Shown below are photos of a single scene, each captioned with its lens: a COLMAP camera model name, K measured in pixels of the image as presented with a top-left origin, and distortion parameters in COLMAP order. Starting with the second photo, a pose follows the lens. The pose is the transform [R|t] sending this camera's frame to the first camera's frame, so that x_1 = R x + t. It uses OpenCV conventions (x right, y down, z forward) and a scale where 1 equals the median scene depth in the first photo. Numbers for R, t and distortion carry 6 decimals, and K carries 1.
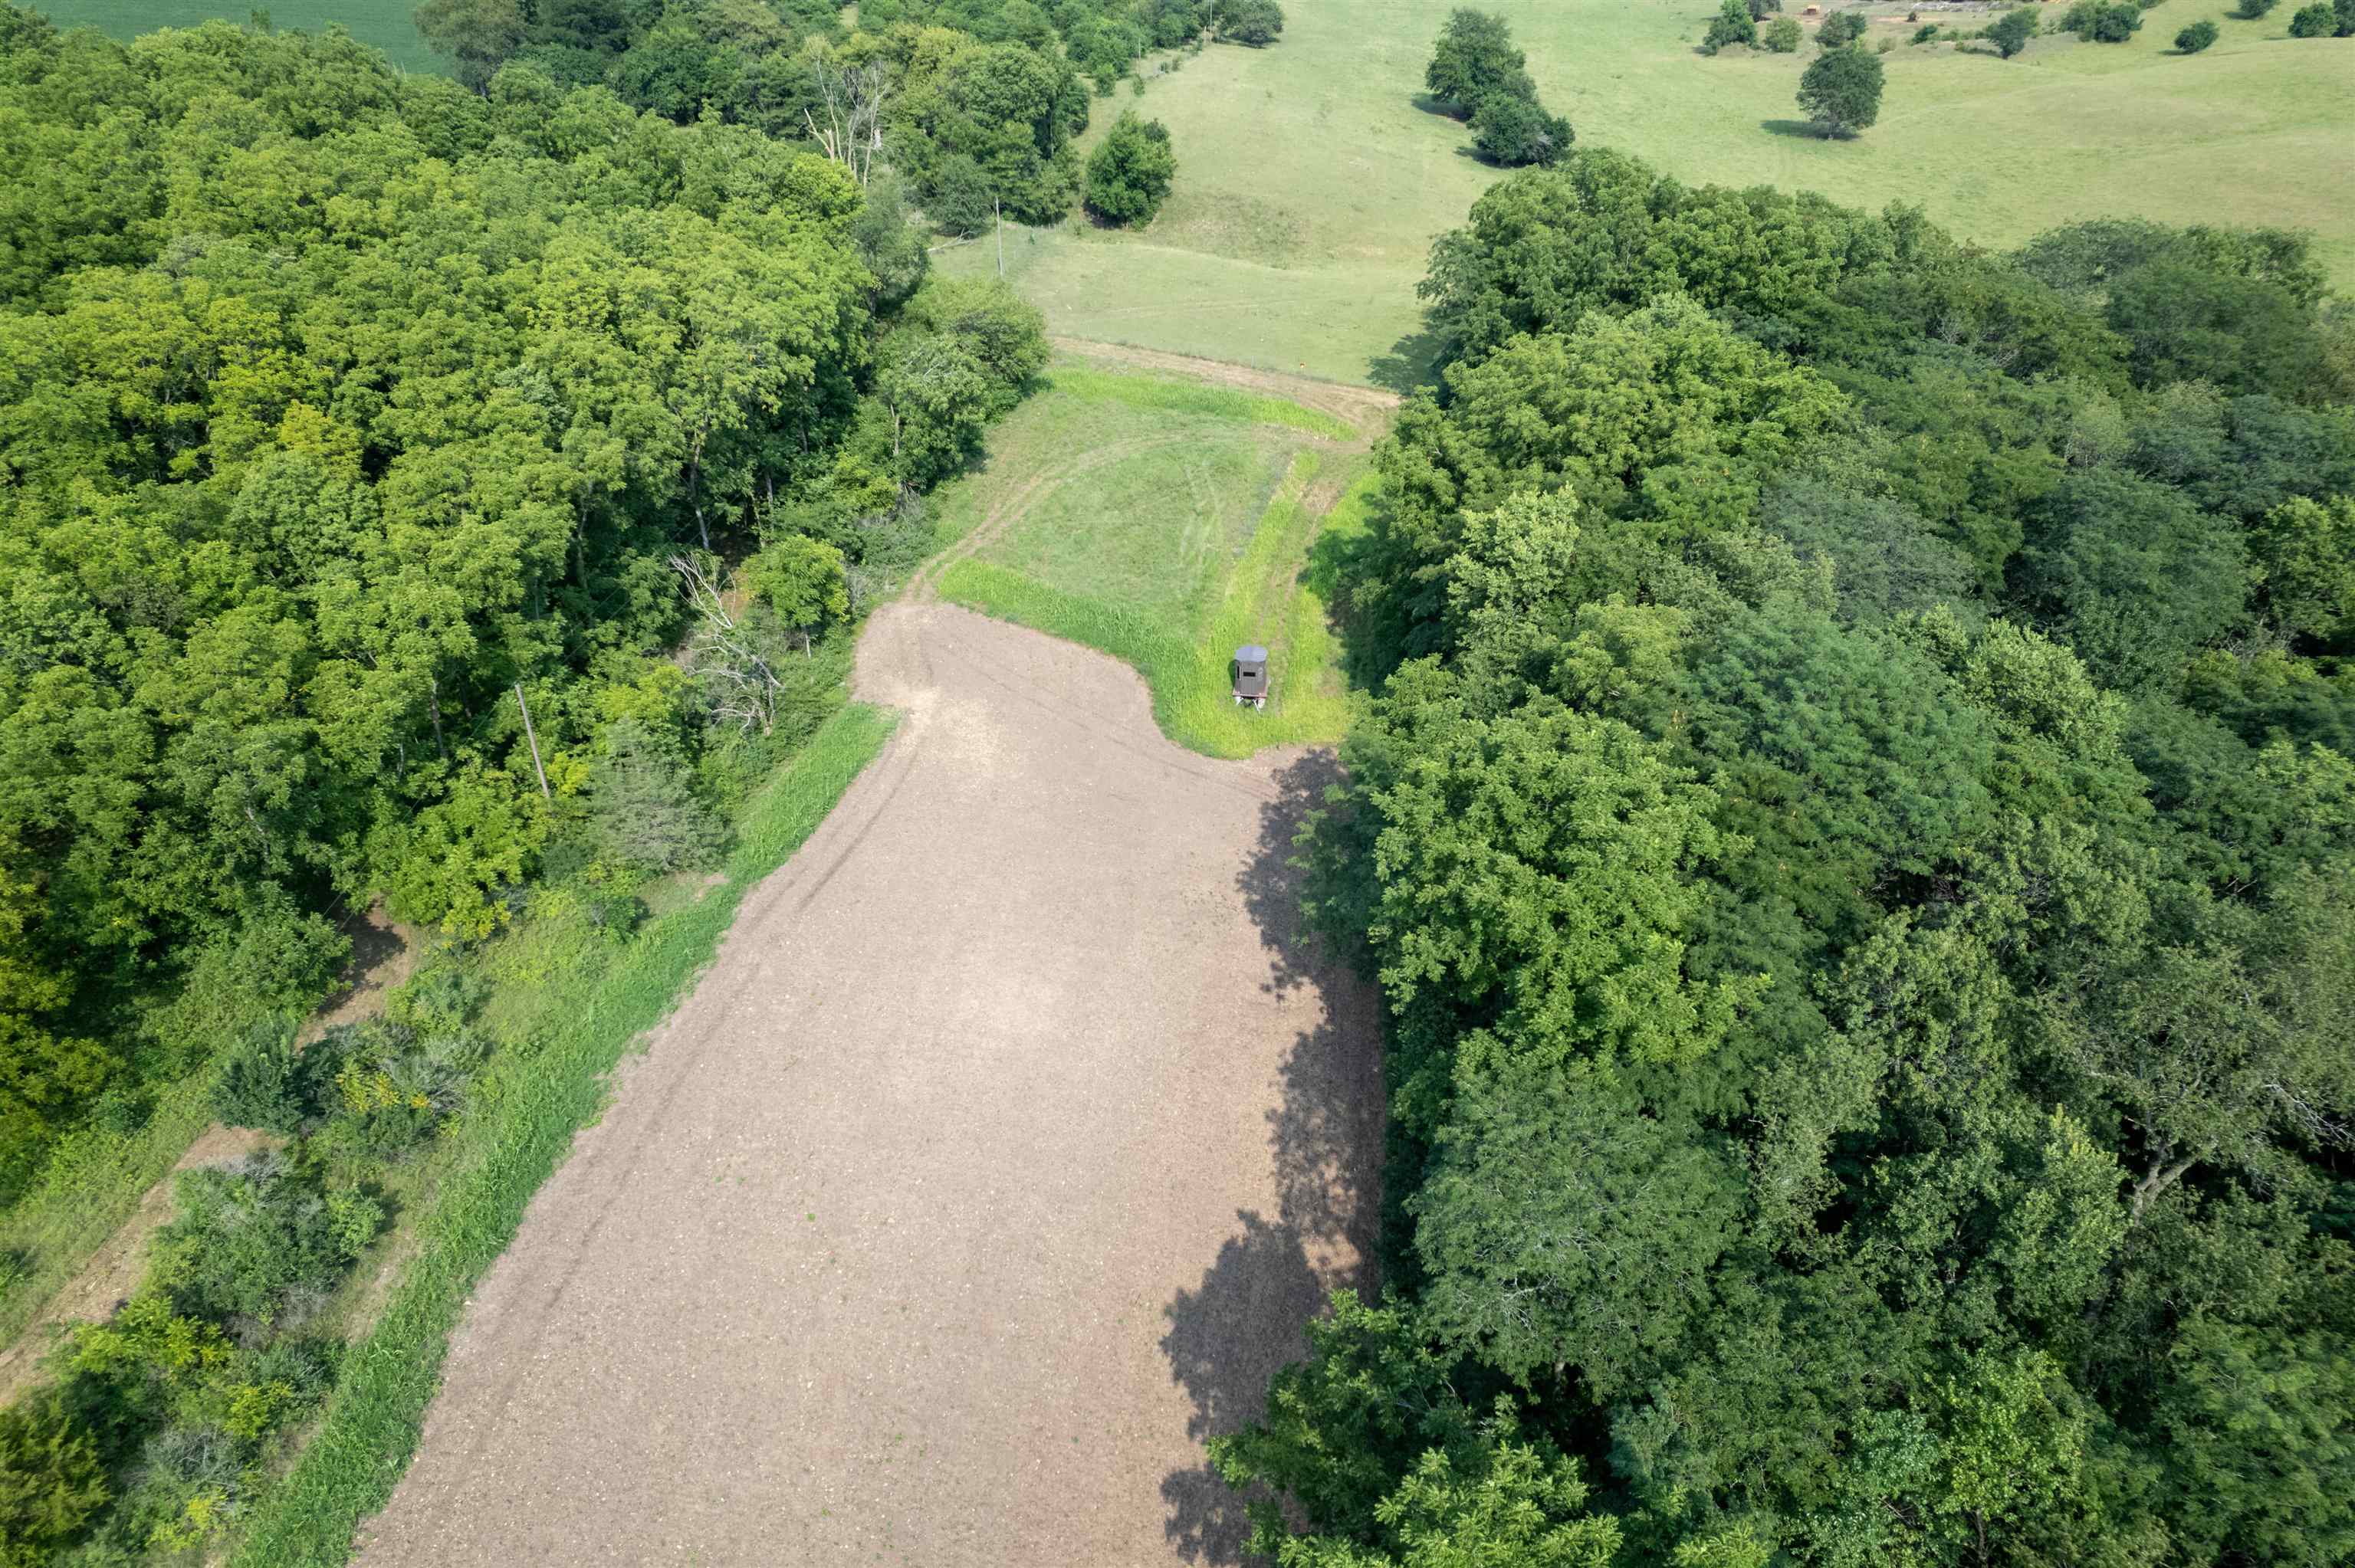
lens RADIAL K [[1525.3, 0, 1192.3], [0, 1525.3, 794.5], [0, 0, 1]] dist [-0.077896, 0.072514]
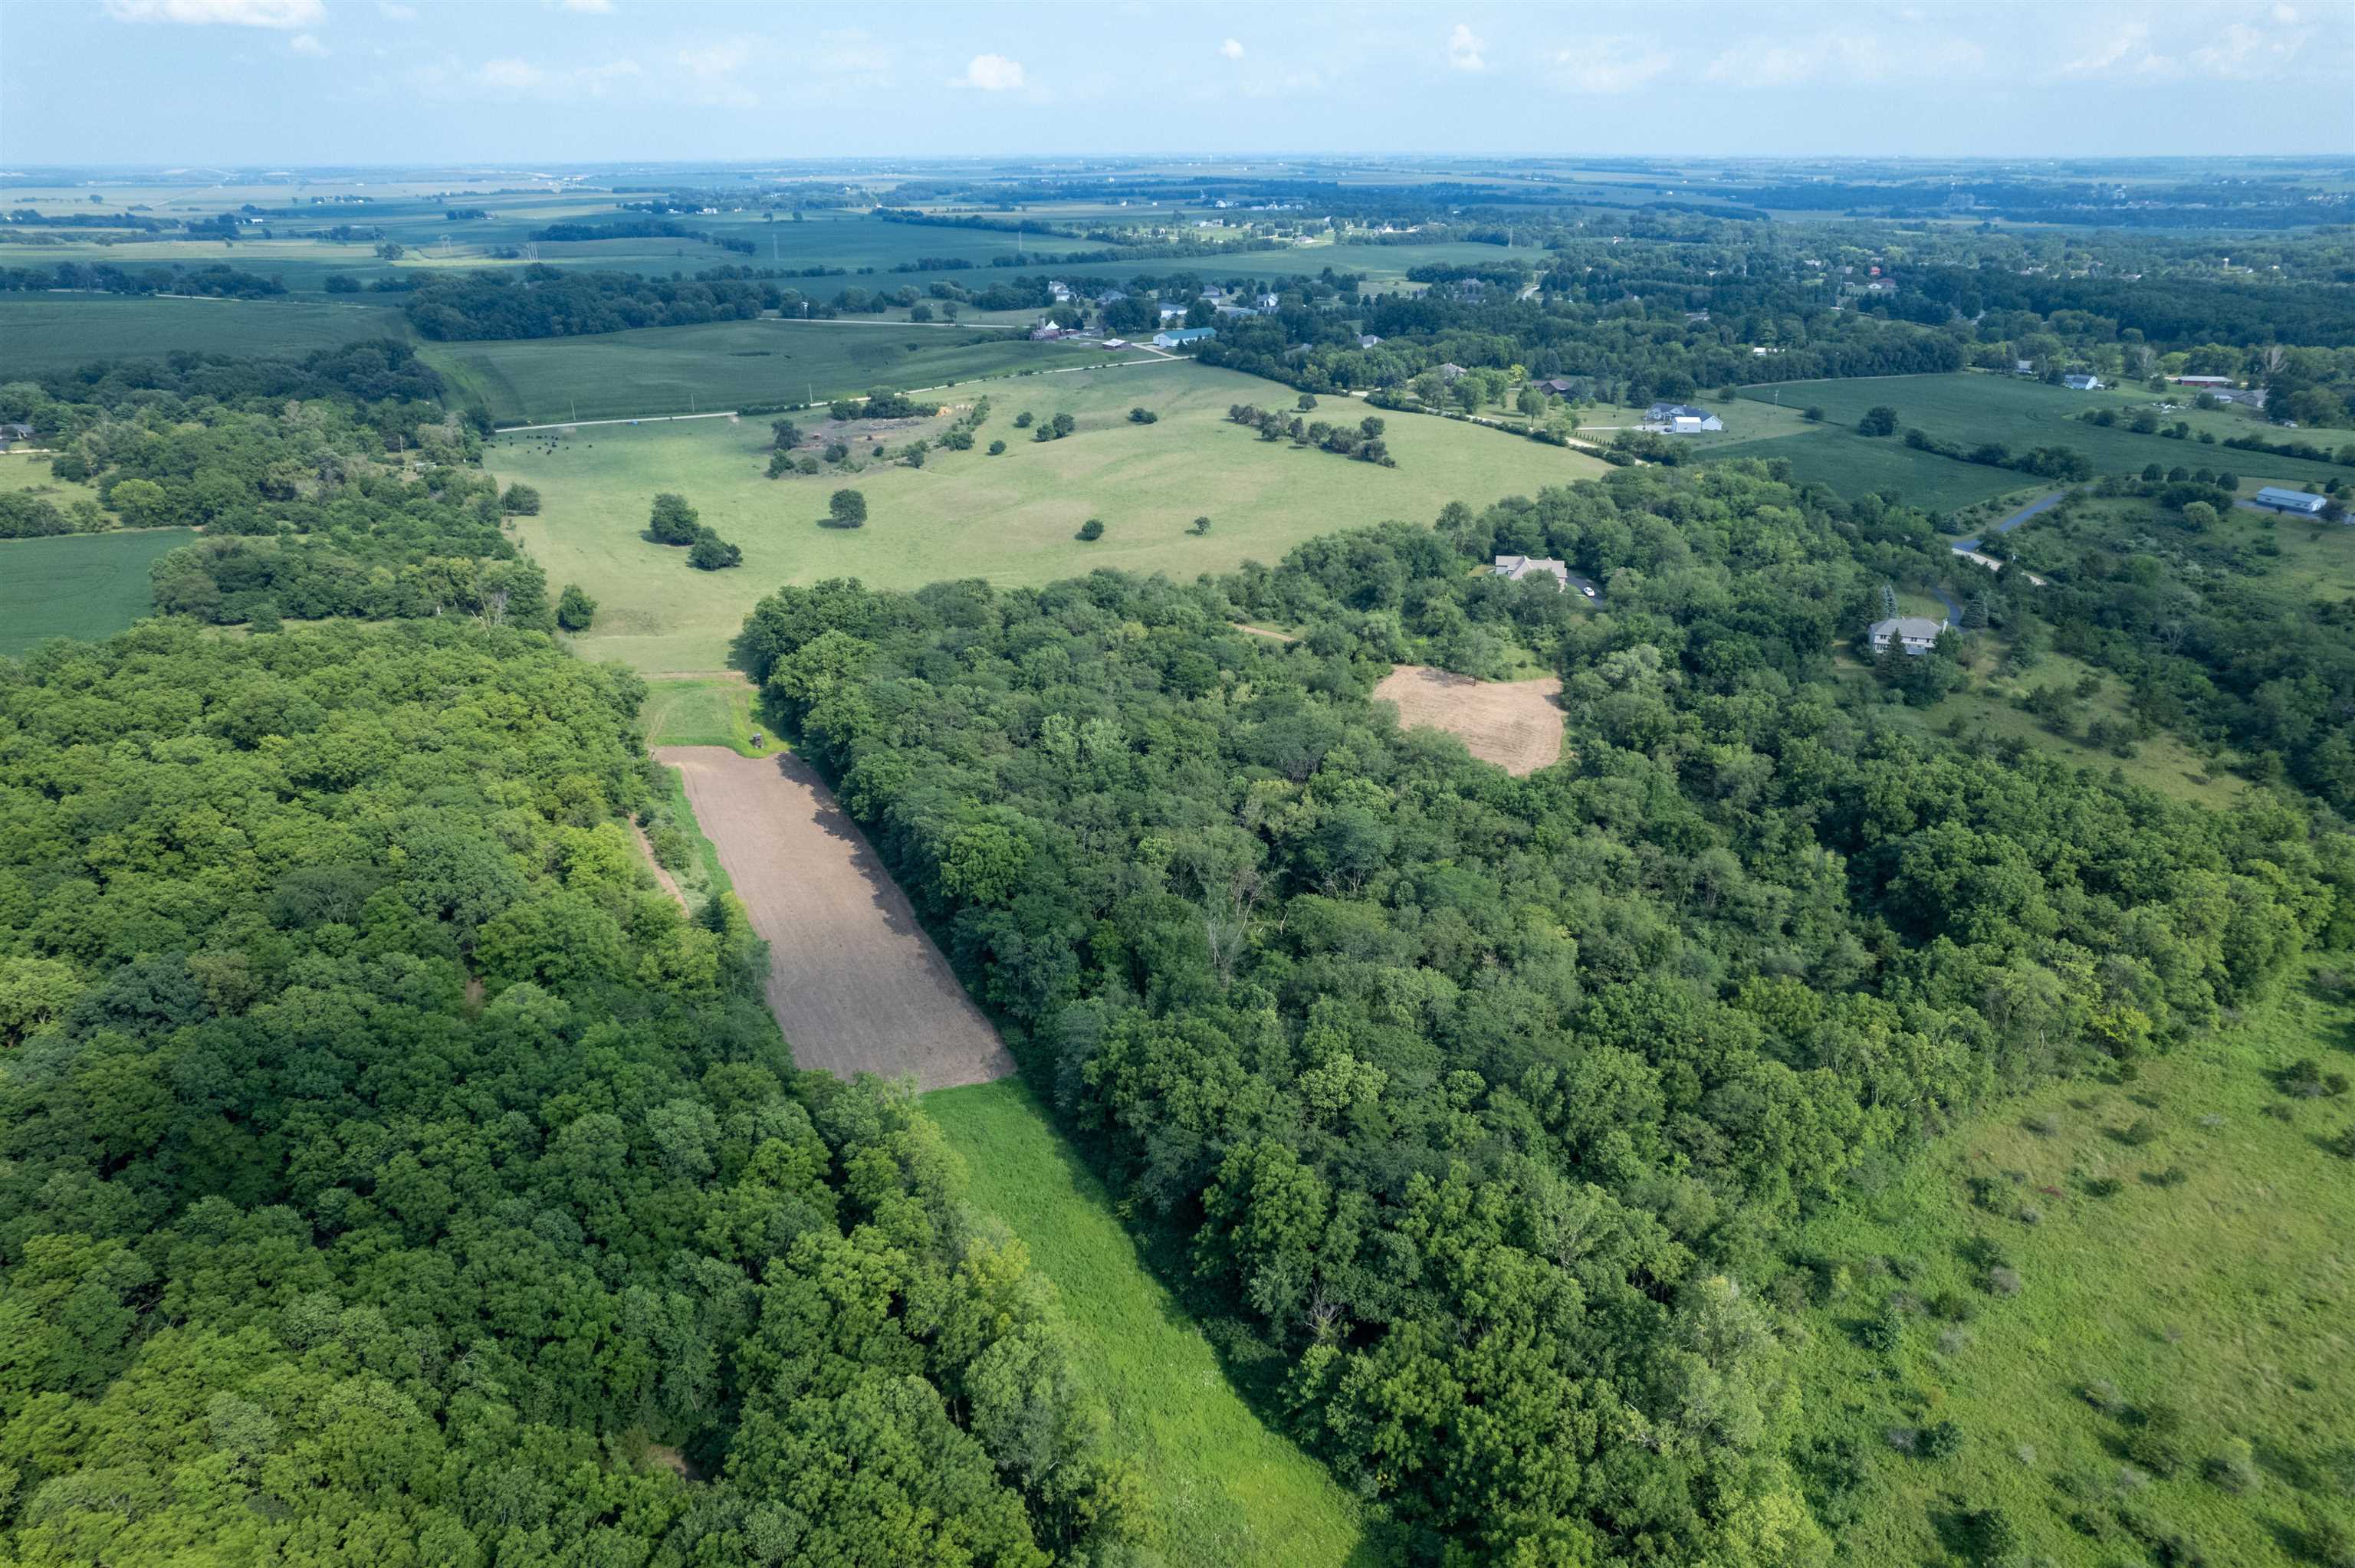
lens RADIAL K [[1525.3, 0, 1192.3], [0, 1525.3, 794.5], [0, 0, 1]] dist [-0.077896, 0.072514]
pose [[0.822894, -0.231382, 0.518948, -1.022243], [0.315967, 0.945435, -0.079488, 0.667755], [-0.472240, 0.229381, 0.851102, -2.627913]]
